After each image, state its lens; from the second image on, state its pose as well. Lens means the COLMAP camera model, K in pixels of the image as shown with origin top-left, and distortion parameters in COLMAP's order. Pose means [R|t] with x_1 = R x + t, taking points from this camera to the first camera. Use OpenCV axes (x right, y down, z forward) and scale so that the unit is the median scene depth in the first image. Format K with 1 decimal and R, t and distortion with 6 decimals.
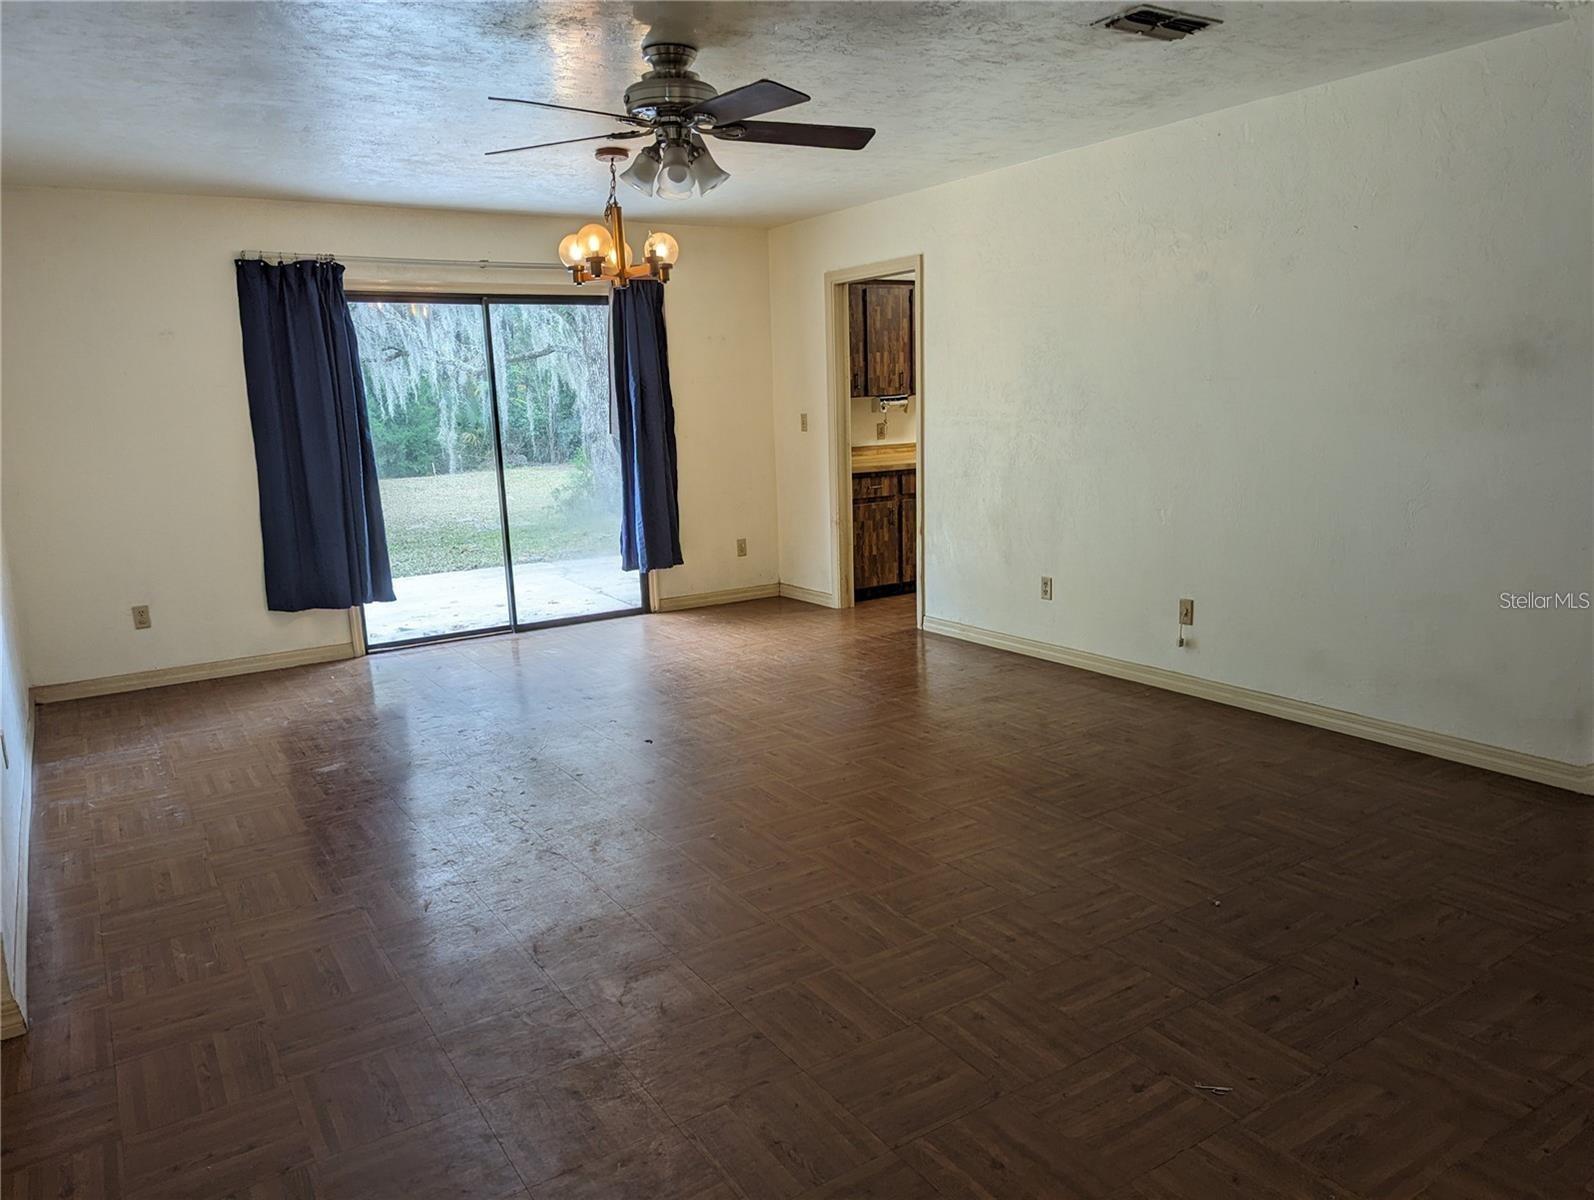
lens RADIAL K [[1108.7, 0, 798.3], [0, 1108.7, 601.3], [0, 0, 1]] dist [-0.001798, -0.000109]
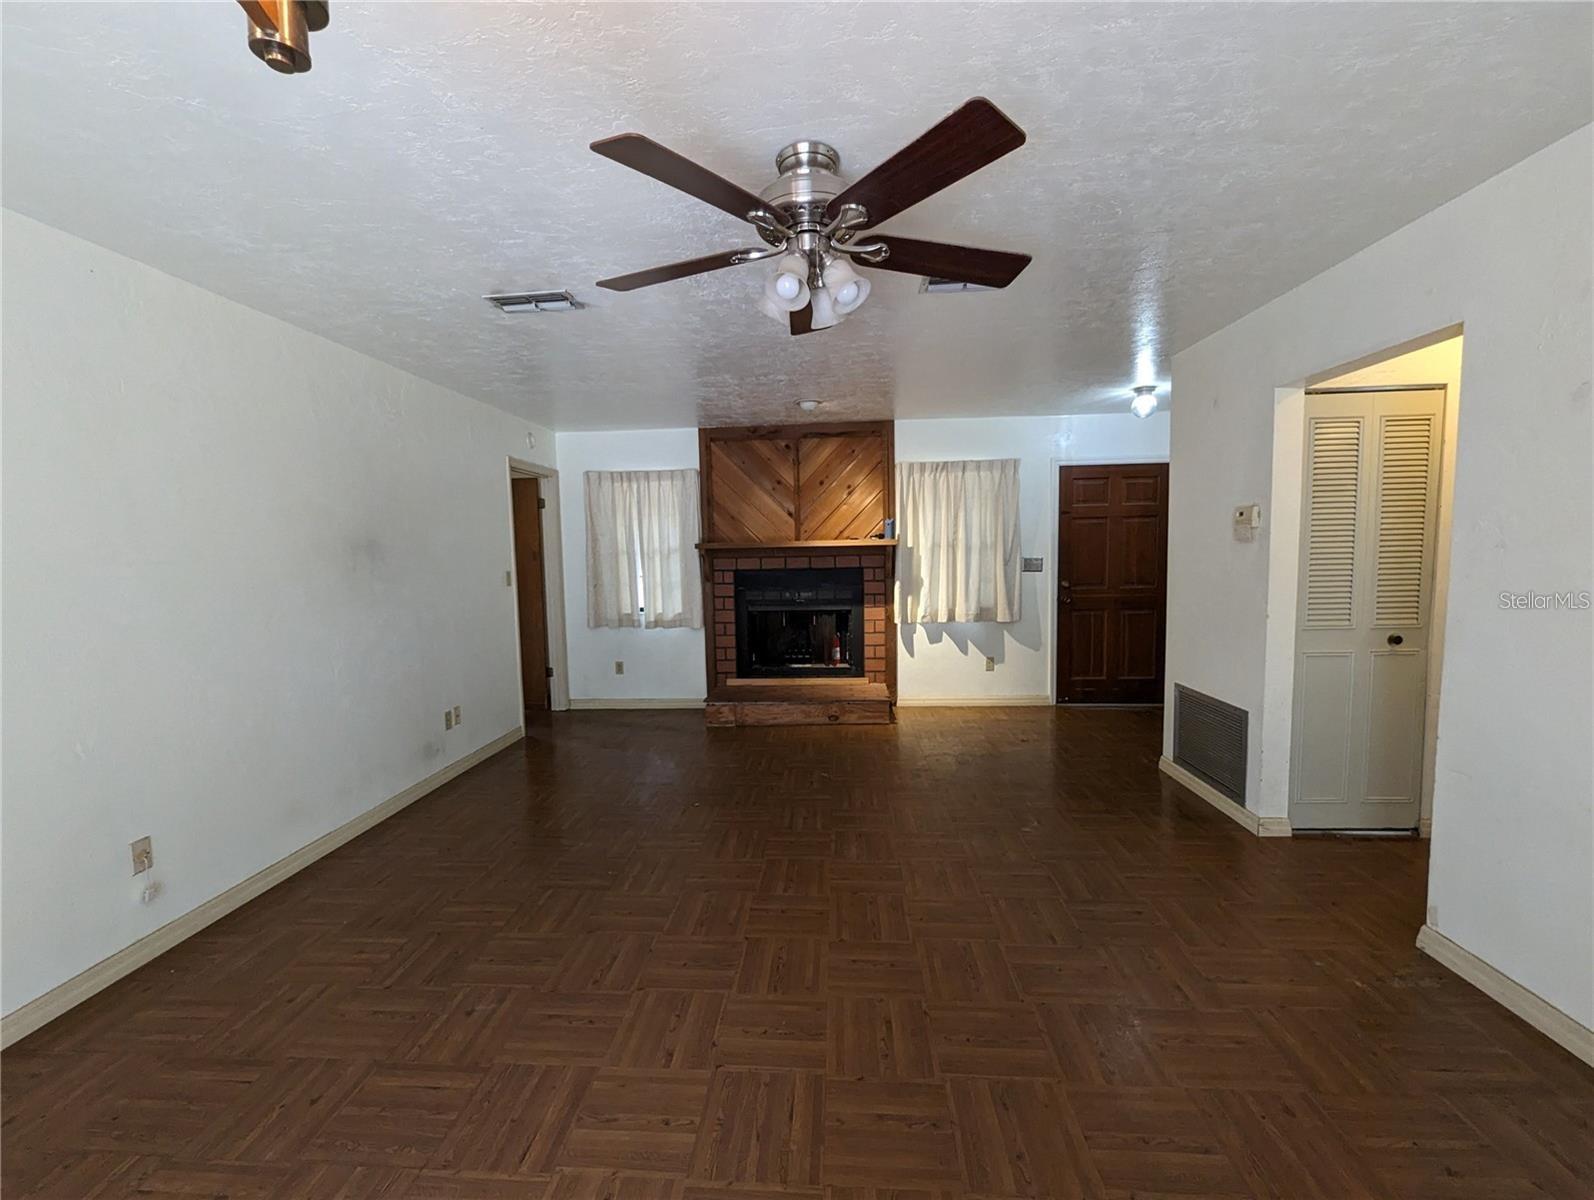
lens RADIAL K [[649.1, 0, 796.2], [0, 649.1, 600.5], [0, 0, 1]] dist [0.000224, 0.000034]
pose [[-0.791254, -0.010551, 0.611396, -0.317960], [0.152669, 0.964778, 0.214231, -0.207979], [-0.592122, 0.262852, -0.761774, 1.117737]]
